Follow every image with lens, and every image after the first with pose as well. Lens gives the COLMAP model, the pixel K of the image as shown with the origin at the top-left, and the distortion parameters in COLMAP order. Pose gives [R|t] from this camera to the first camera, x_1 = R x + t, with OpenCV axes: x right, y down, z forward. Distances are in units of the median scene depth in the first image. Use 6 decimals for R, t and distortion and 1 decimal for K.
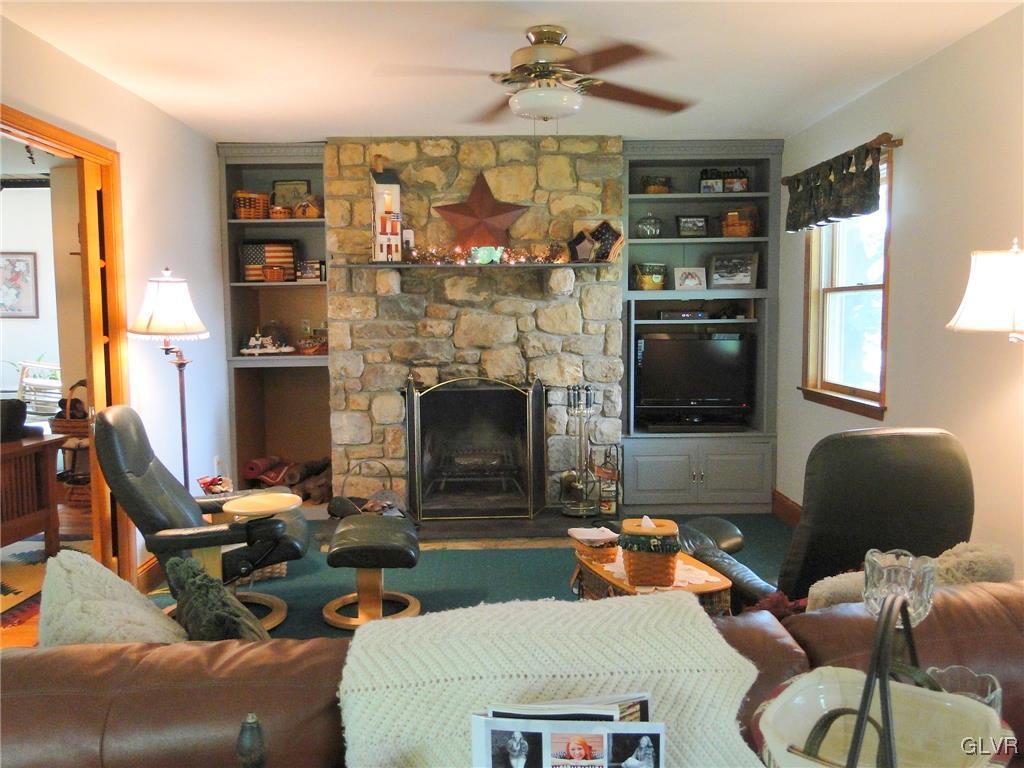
lens RADIAL K [[855.1, 0, 515.1], [0, 855.1, 383.7], [0, 0, 1]] dist [0.000203, -0.014524]
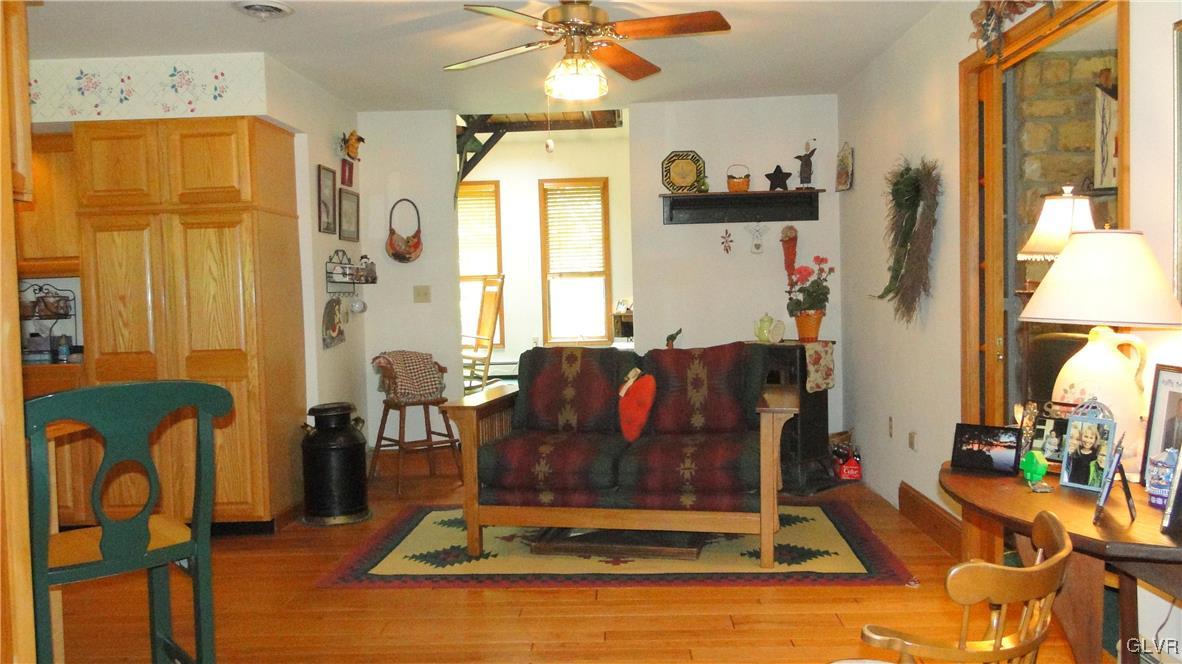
lens RADIAL K [[981.0, 0, 589.9], [0, 981.0, 335.1], [0, 0, 1]] dist [0.008305, -0.028227]
pose [[0.997444, -0.013928, -0.070077, -0.598532], [0.011116, 0.999123, -0.040361, 0.042537], [0.070577, 0.039479, 0.996725, -0.043423]]
